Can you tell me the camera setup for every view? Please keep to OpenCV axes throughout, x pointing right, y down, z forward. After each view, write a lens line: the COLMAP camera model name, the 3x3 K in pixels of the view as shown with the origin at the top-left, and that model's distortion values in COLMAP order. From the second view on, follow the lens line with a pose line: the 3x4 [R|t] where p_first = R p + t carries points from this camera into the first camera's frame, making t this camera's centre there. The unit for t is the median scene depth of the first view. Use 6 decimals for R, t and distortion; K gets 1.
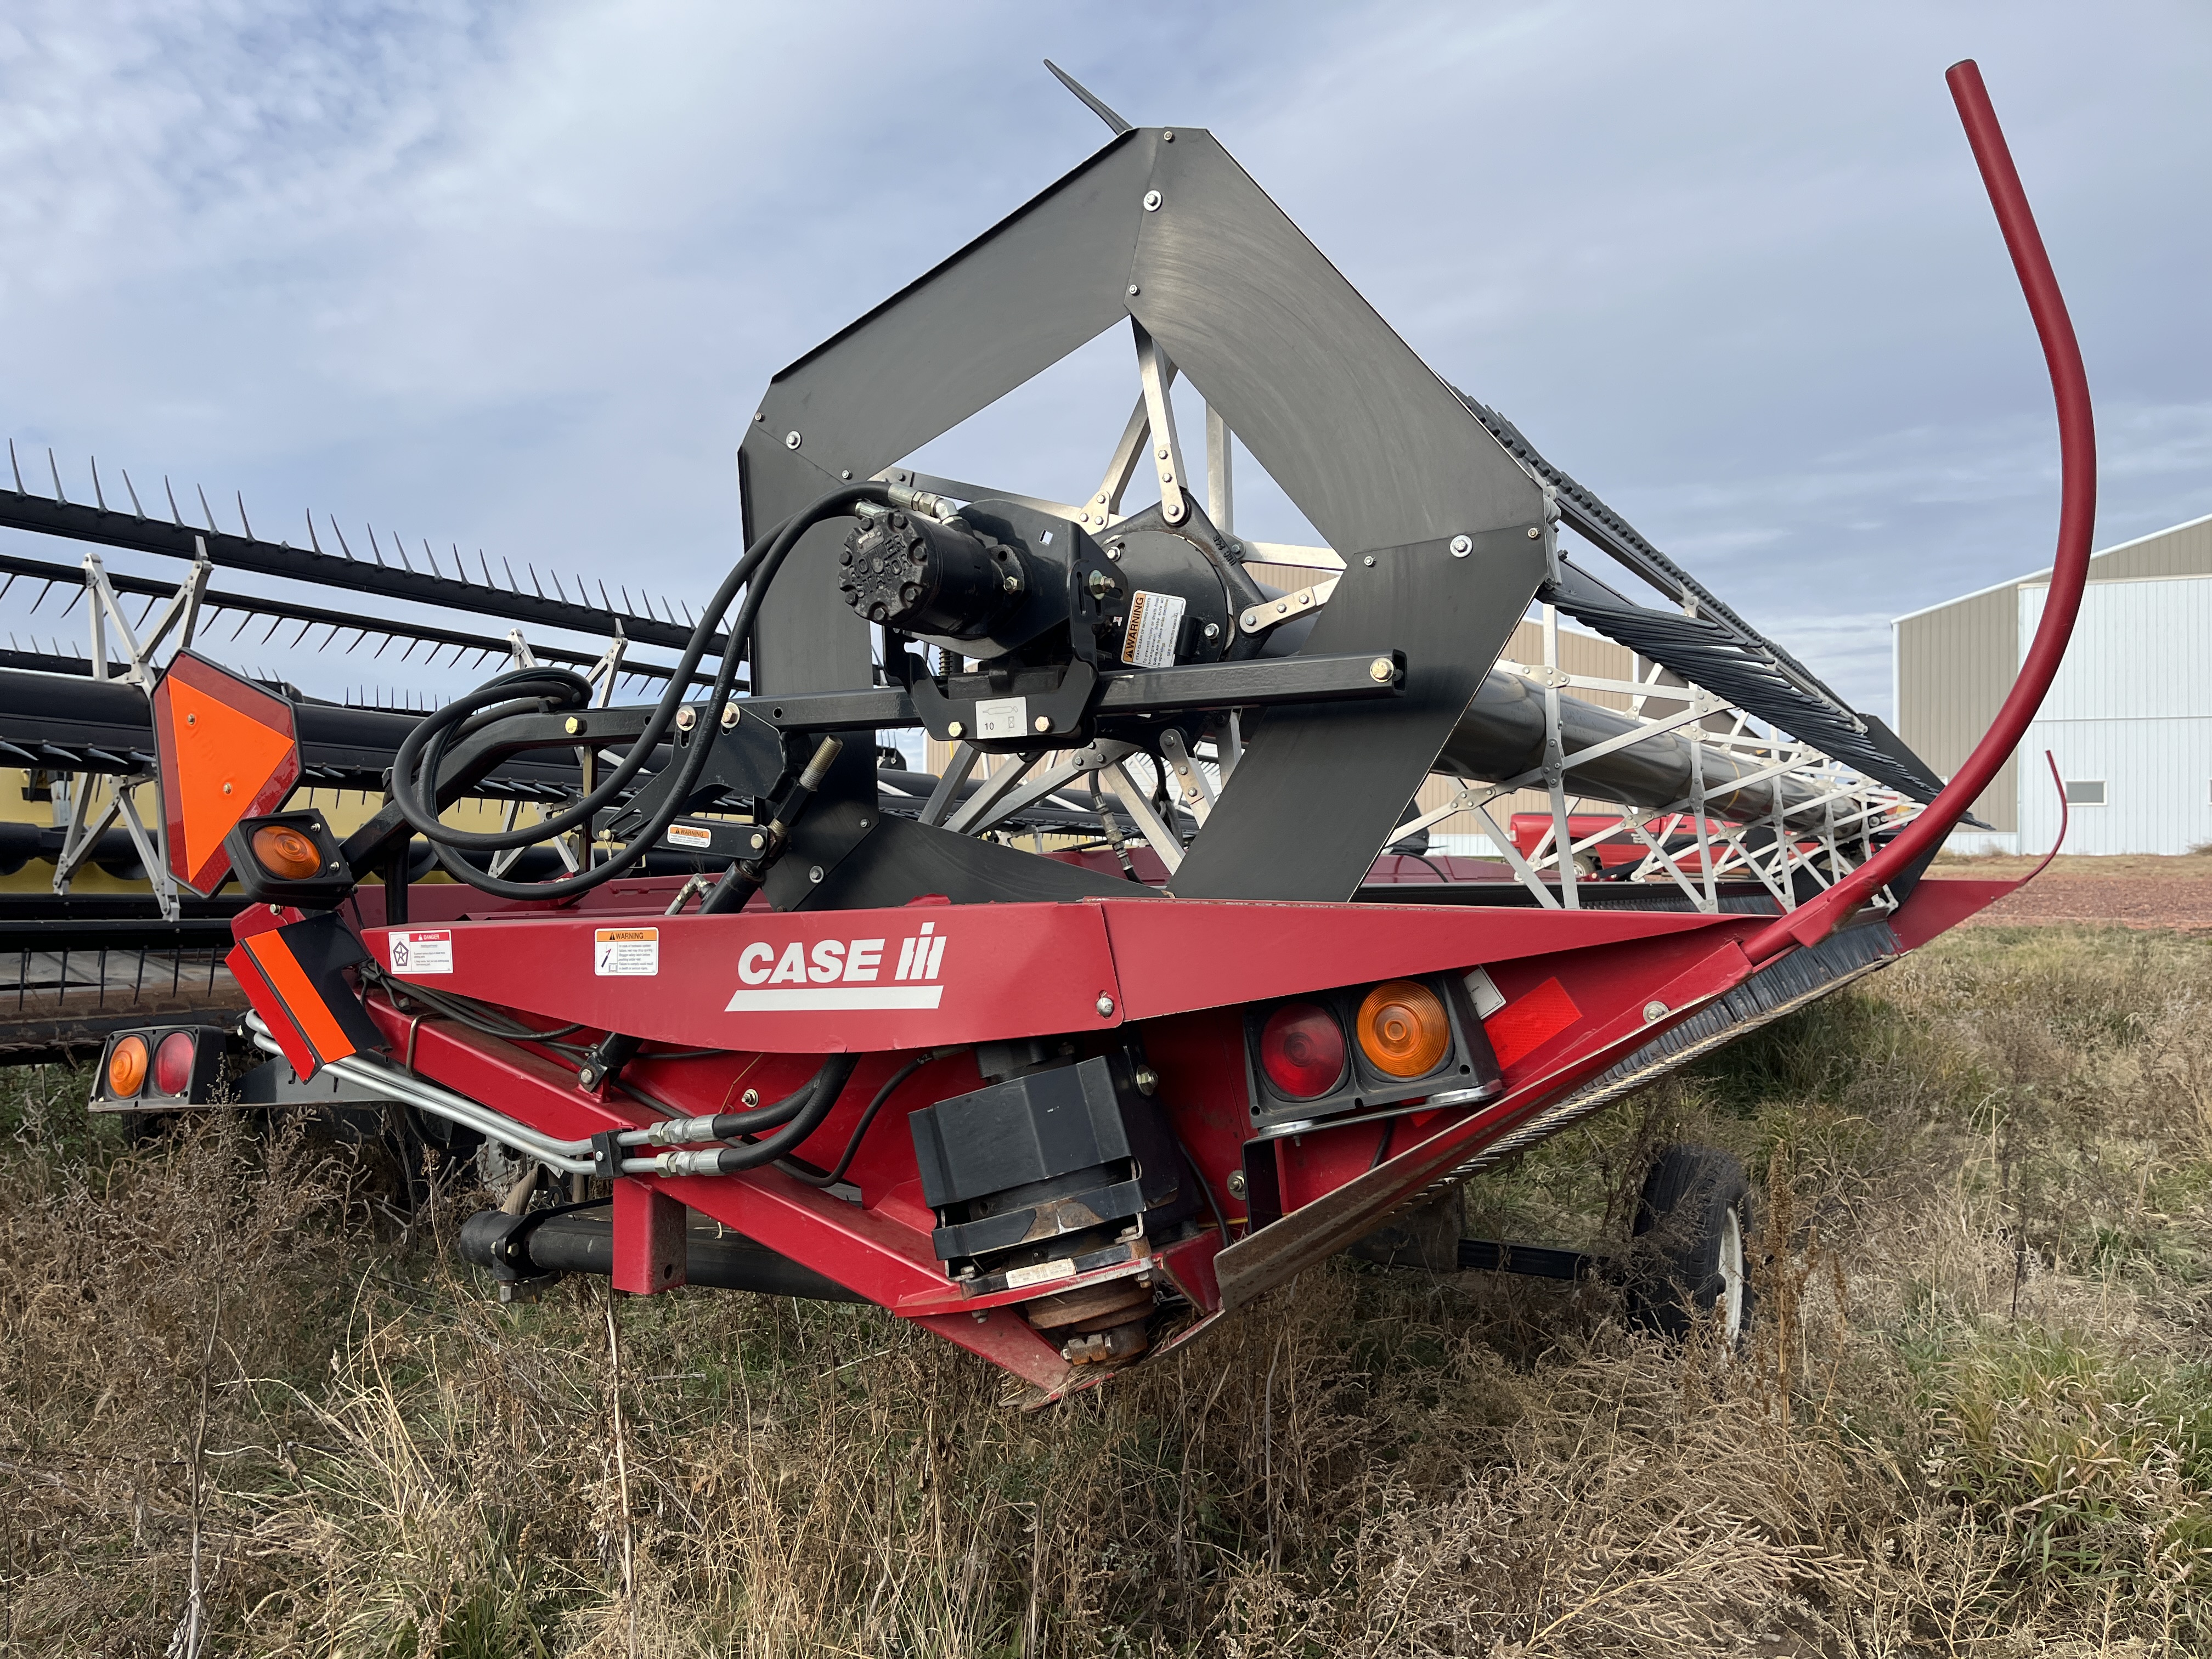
lens RADIAL K [[1699.9, 0, 1097.9], [0, 1699.9, 833.7], [0, 0, 1]] dist [0.007922, -0.001295]
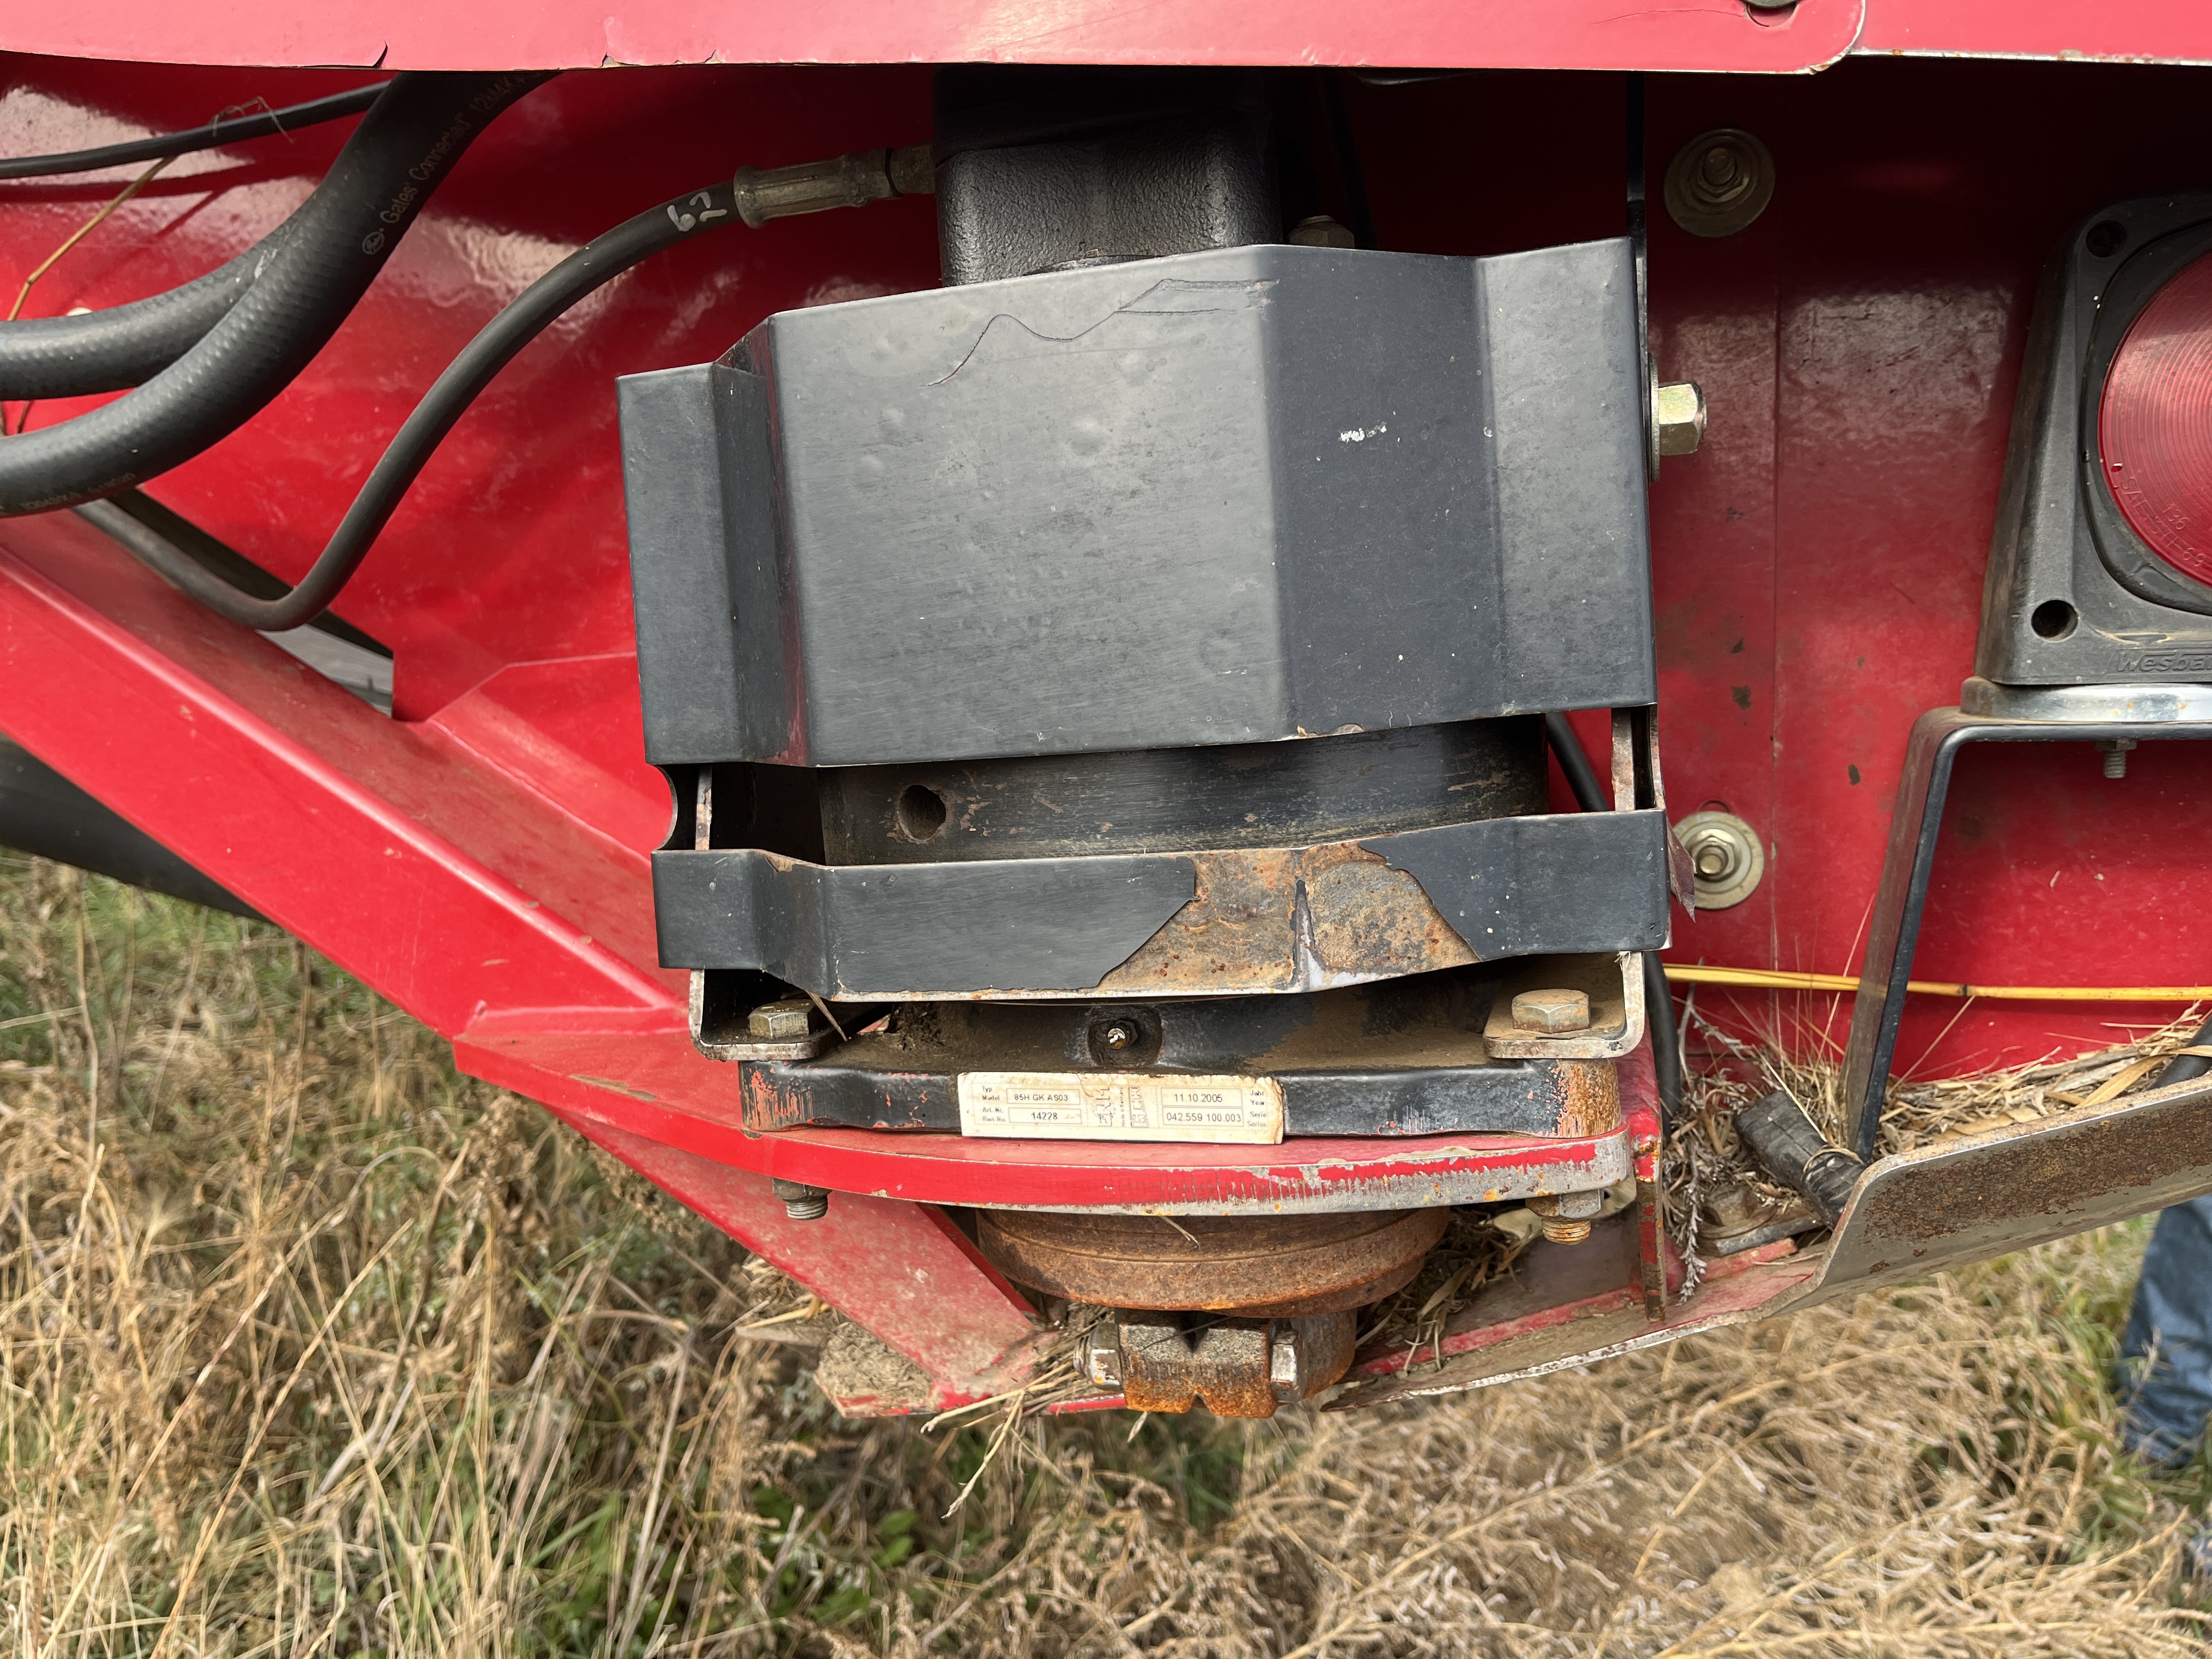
lens RADIAL K [[1699.9, 0, 1106.0], [0, 1699.9, 825.5], [0, 0, 1]] dist [0.007922, -0.001295]
pose [[0.955812, 0.154039, 0.250391, -0.087309], [-0.209405, 0.954542, 0.212130, 0.144252], [-0.206332, -0.255189, 0.944619, 0.668811]]
